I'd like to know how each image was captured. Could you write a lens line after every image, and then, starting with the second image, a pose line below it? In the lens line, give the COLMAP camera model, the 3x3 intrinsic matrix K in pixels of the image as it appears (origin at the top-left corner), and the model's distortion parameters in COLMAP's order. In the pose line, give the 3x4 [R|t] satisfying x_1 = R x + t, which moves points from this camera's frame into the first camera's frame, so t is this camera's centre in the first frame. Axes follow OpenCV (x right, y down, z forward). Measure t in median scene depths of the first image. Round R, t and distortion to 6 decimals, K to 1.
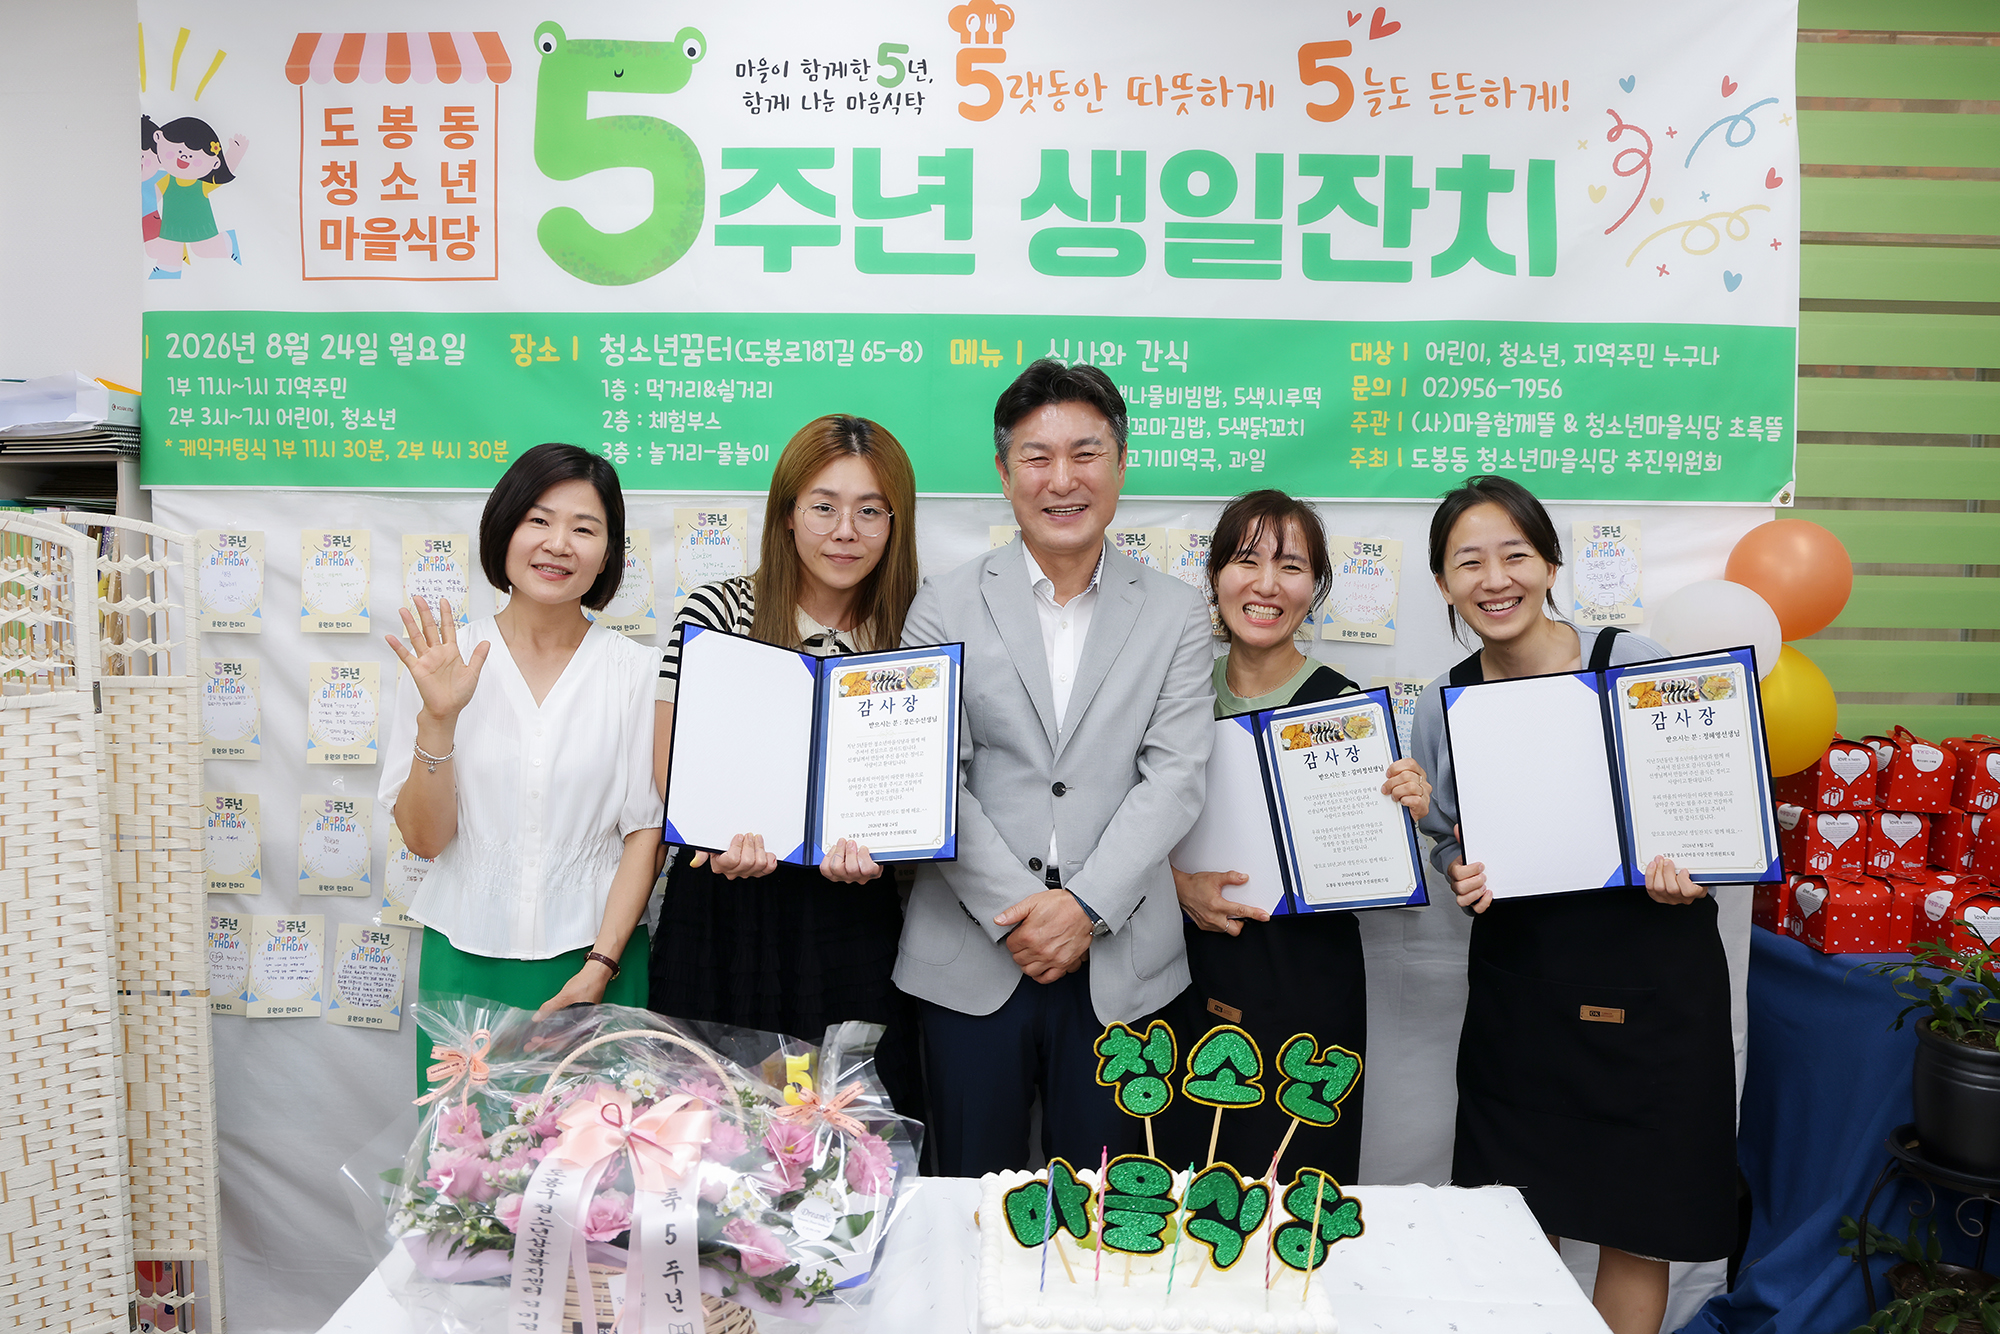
lens RADIAL K [[1505.2, 0, 999.0], [0, 1505.2, 711.4], [0, 0, 1]] dist [-0.095322, 0.063877]
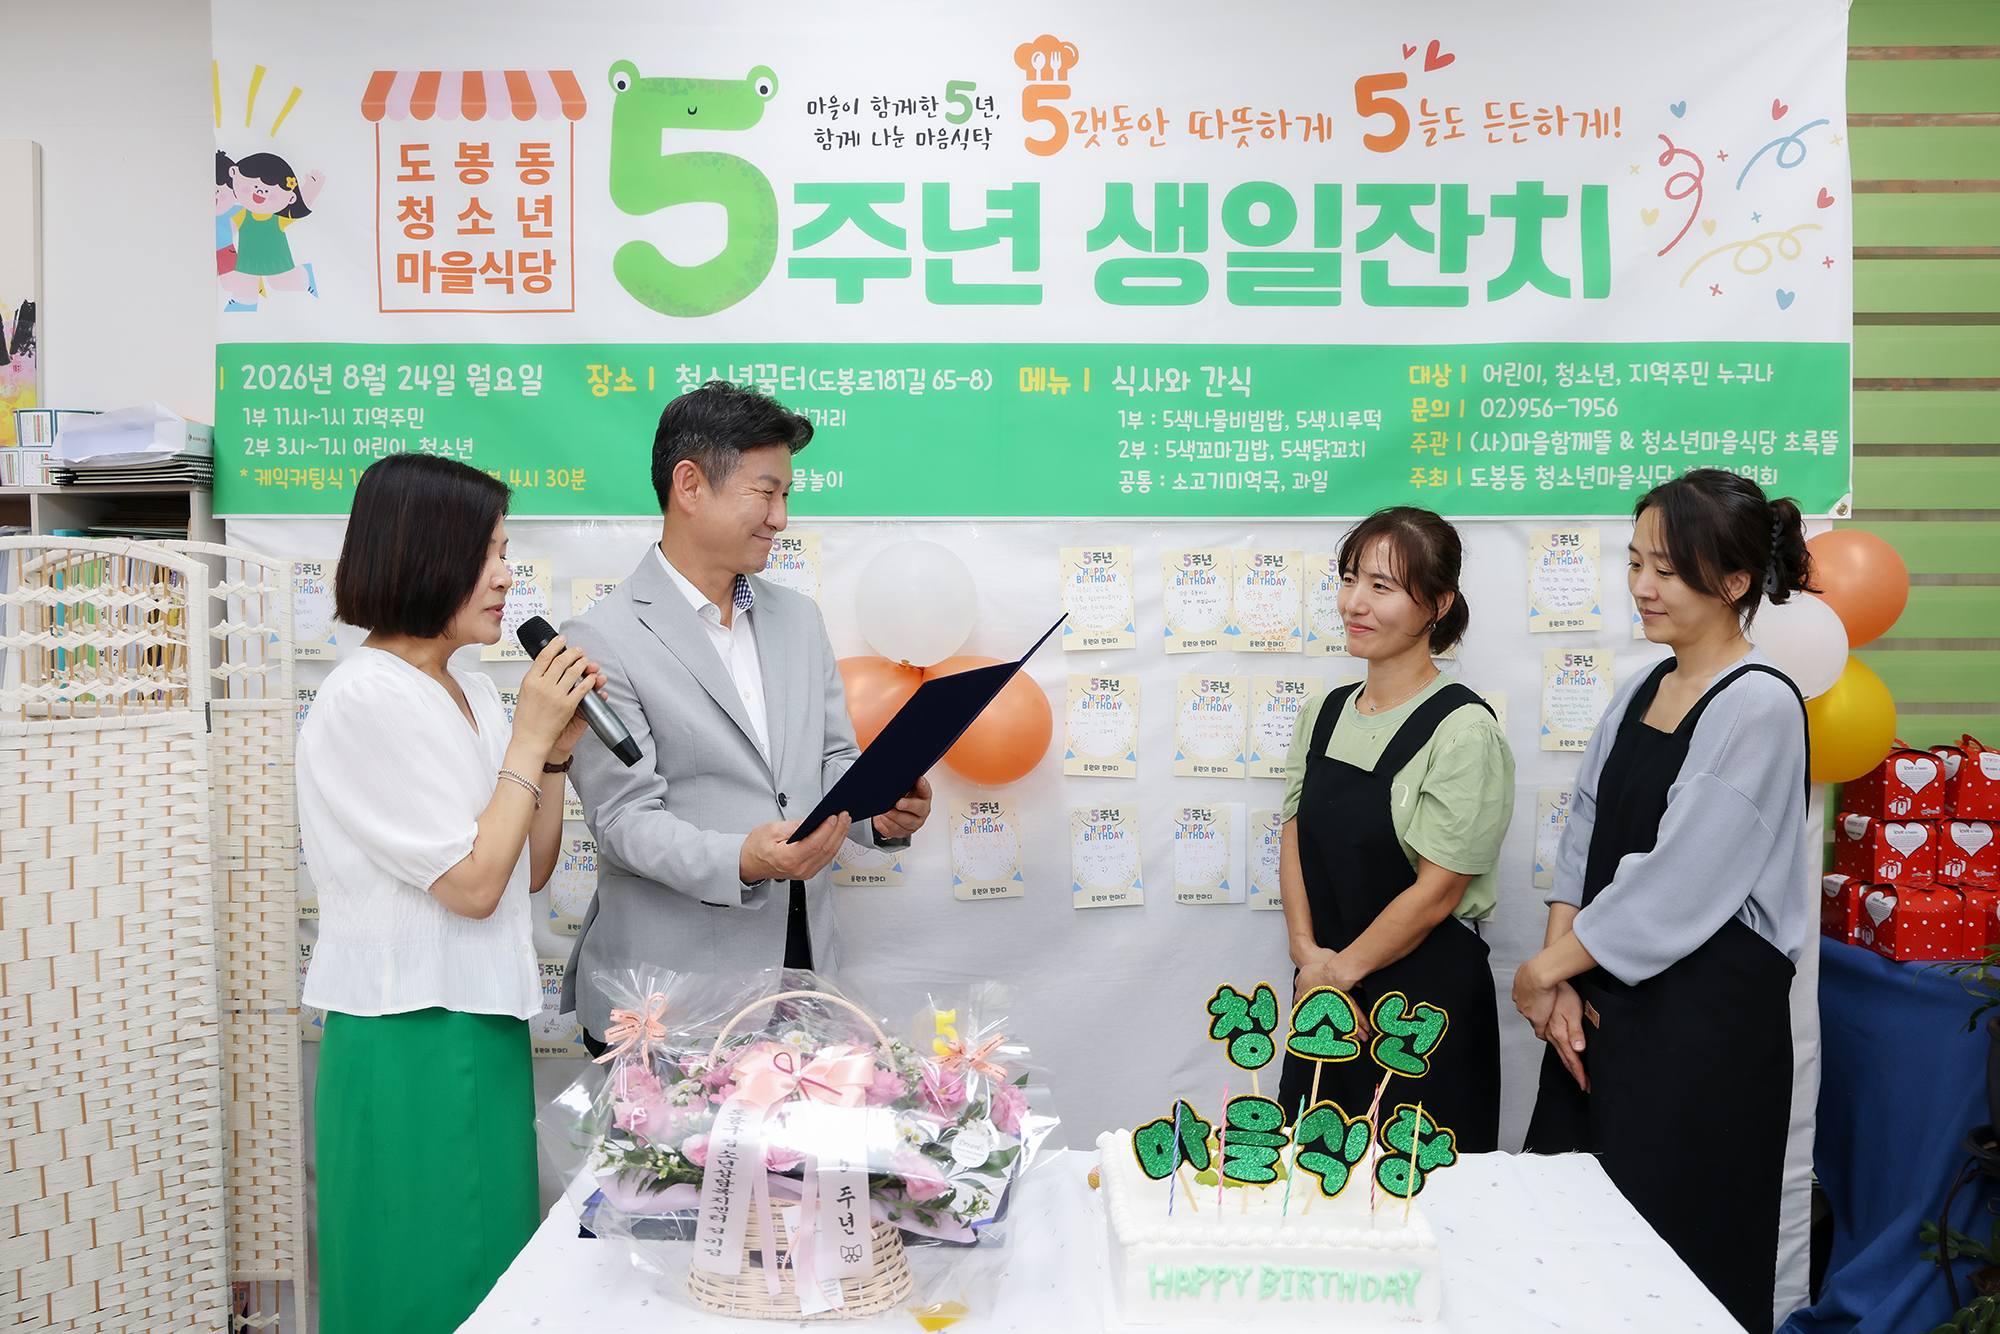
lens RADIAL K [[1748.7, 0, 997.9], [0, 1748.7, 698.1], [0, 0, 1]] dist [-0.080656, 0.129778]
pose [[0.999936, -0.011137, -0.002030, -0.047527], [0.011060, 0.999343, -0.034515, 0.019382], [0.002413, 0.034491, 0.999402, -0.189133]]
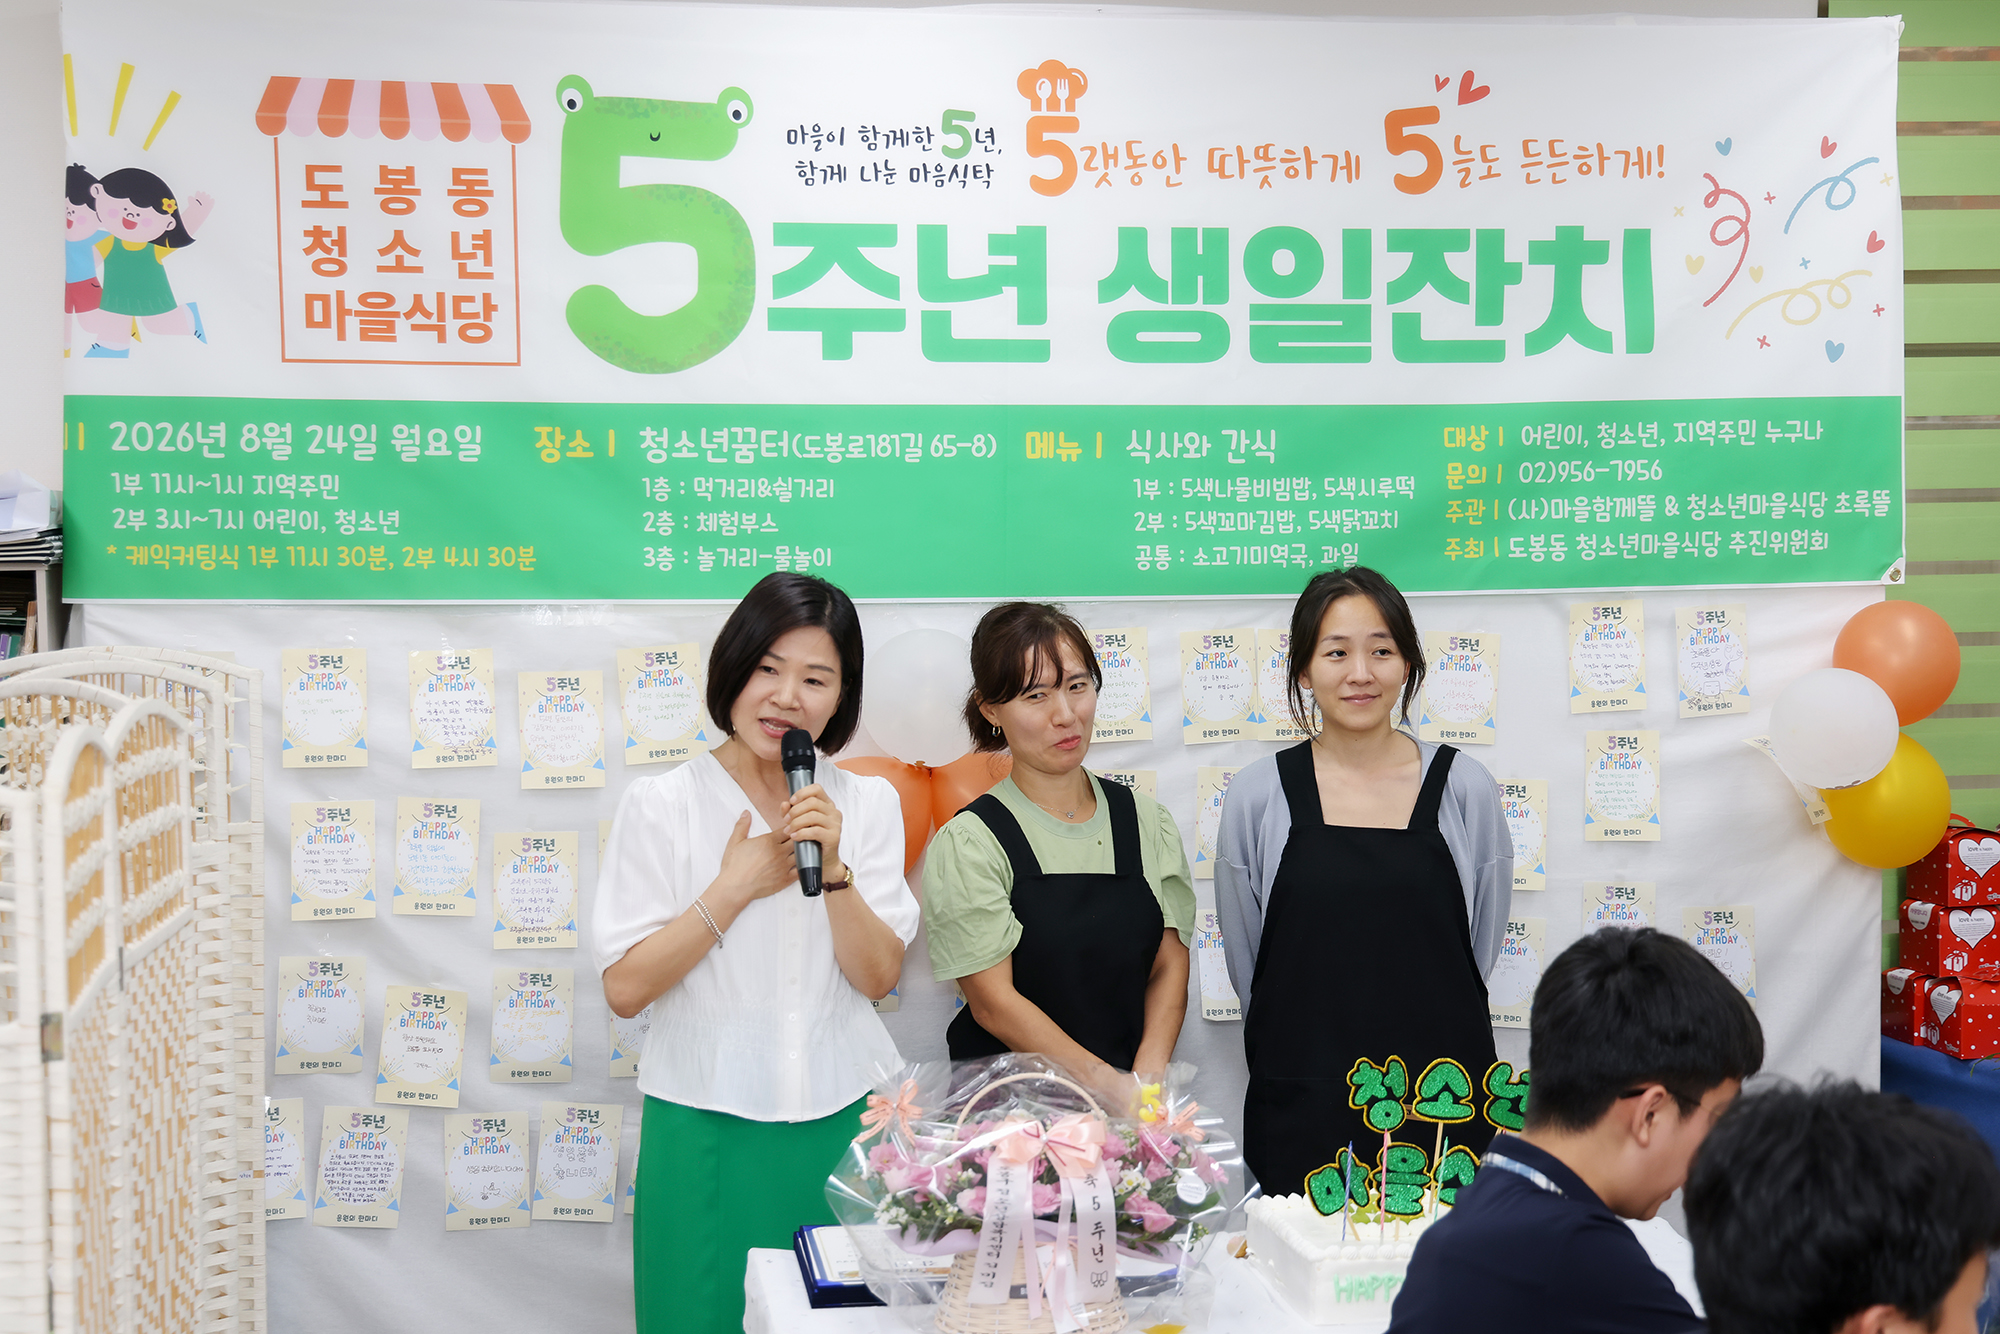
lens RADIAL K [[3971.9, 0, 1035.3], [0, 3971.9, 728.4], [0, 0, 1]] dist [0.186998, 0.345691]
pose [[0.979635, -0.031225, 0.198343, -0.523474], [0.035366, 0.999223, -0.017370, -0.021942], [-0.197646, 0.024031, 0.979979, -1.417976]]
